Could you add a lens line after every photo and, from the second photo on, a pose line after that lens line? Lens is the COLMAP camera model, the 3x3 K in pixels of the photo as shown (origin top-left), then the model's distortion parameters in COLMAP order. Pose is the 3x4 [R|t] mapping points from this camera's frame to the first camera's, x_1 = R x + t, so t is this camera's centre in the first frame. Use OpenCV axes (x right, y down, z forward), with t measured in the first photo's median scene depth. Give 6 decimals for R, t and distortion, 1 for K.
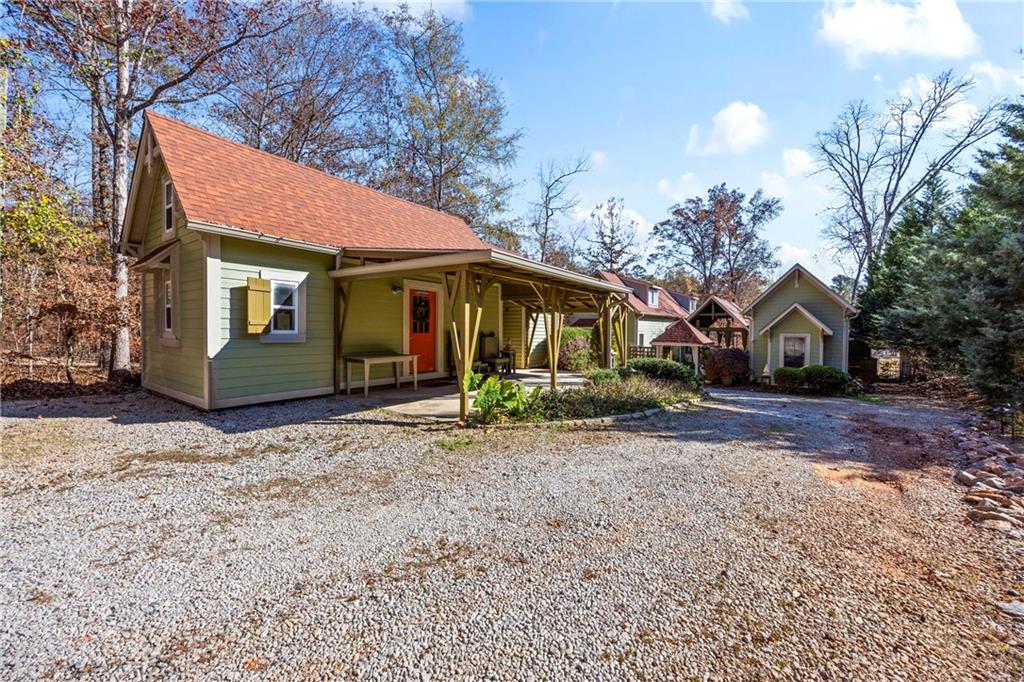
lens RADIAL K [[392.4, 0, 512.9], [0, 392.4, 332.4], [0, 0, 1]] dist [0.000054, -0.000073]
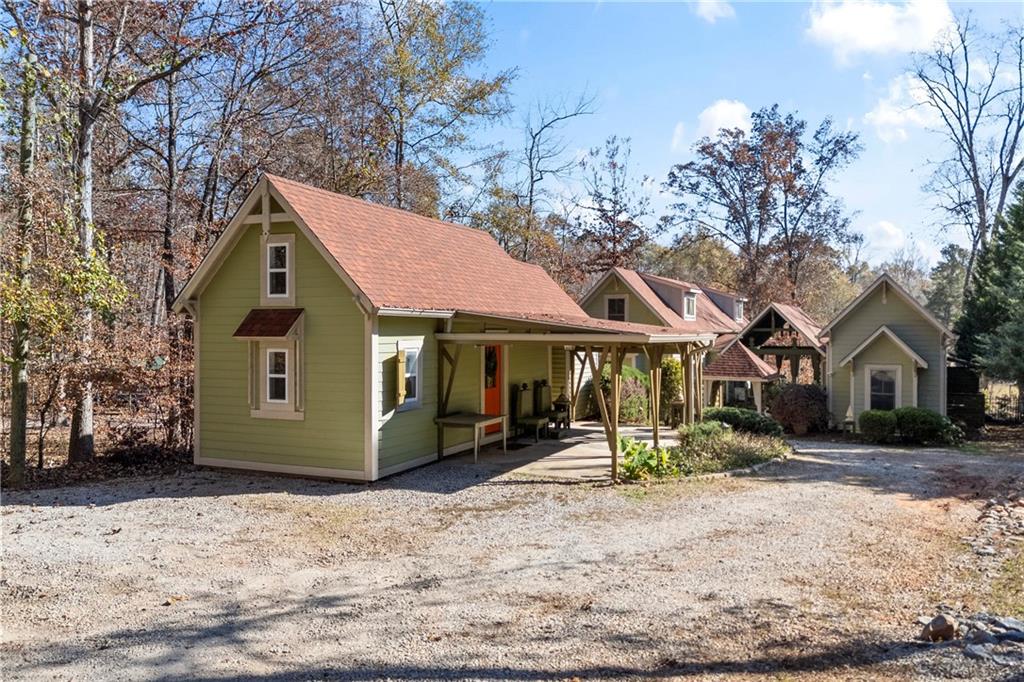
lens RADIAL K [[757.4, 0, 512.2], [0, 757.4, 318.4], [0, 0, 1]] dist [0.052927, -0.001874]
pose [[0.985606, -0.006331, 0.168943, -0.130698], [0.010336, 0.999686, -0.022837, -0.032145], [-0.168745, 0.024254, 0.985361, -0.187867]]
